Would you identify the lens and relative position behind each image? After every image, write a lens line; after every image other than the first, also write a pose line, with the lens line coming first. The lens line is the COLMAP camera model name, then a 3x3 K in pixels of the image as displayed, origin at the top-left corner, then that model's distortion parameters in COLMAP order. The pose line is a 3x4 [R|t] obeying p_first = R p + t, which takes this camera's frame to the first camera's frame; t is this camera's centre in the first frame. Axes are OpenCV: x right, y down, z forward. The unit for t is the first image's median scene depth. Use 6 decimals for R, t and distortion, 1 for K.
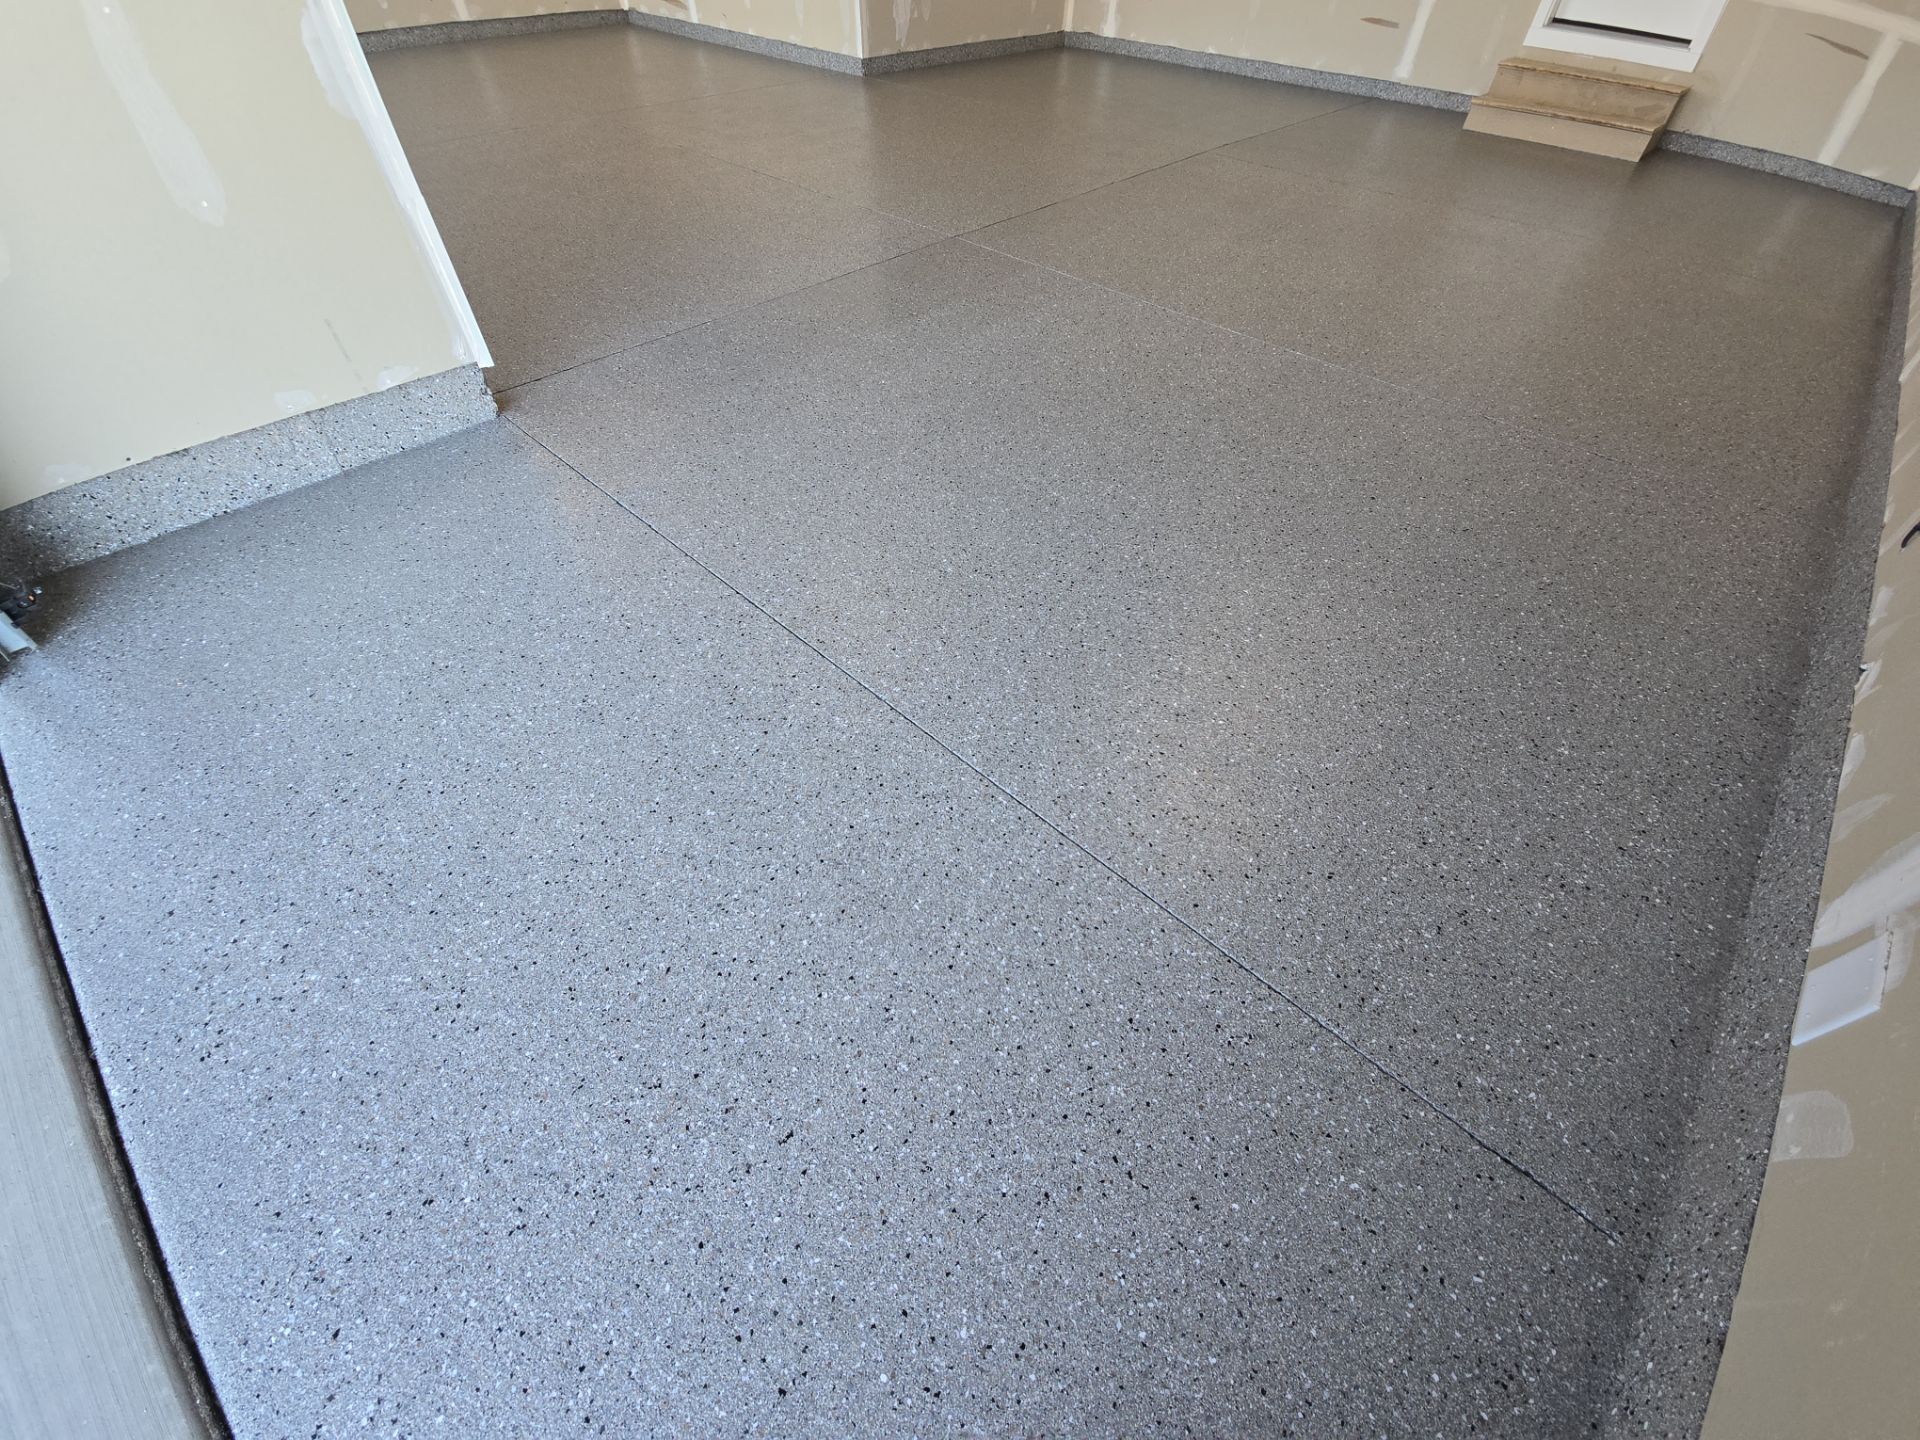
lens RADIAL K [[782.4, 0, 958.4], [0, 782.4, 622.7], [0, 0, 1]] dist [0.001583, -0.000183]
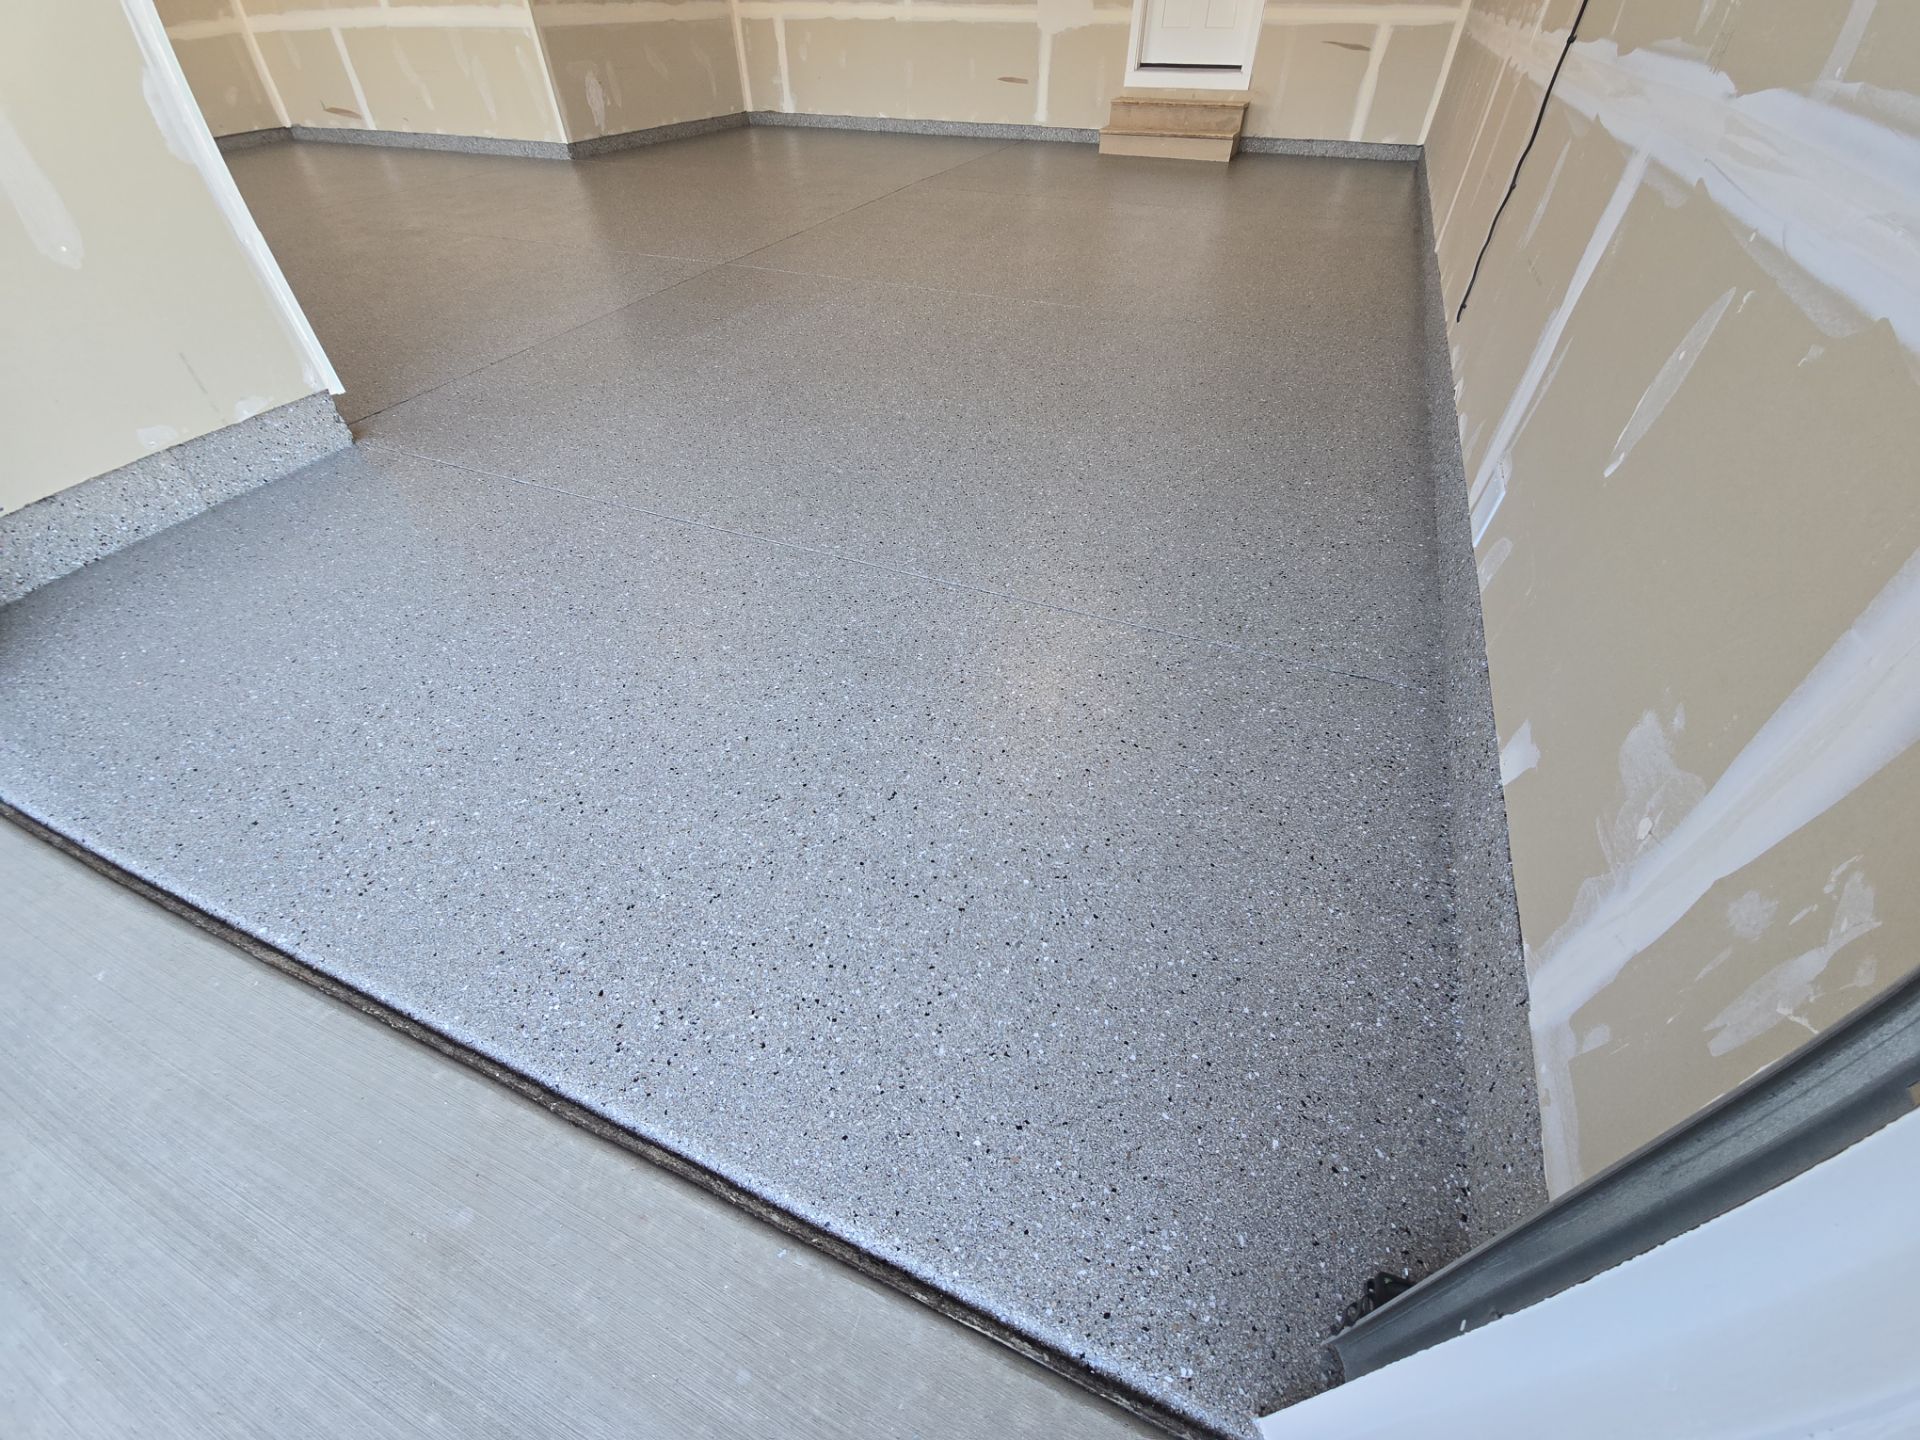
lens RADIAL K [[784.1, 0, 925.2], [0, 784.1, 632.2], [0, 0, 1]] dist [0.013249, -0.012037]
pose [[0.943754, -0.229249, 0.238272, -0.192784], [0.248063, 0.967357, -0.051810, 0.221468], [-0.218617, 0.108003, 0.969815, -0.137535]]
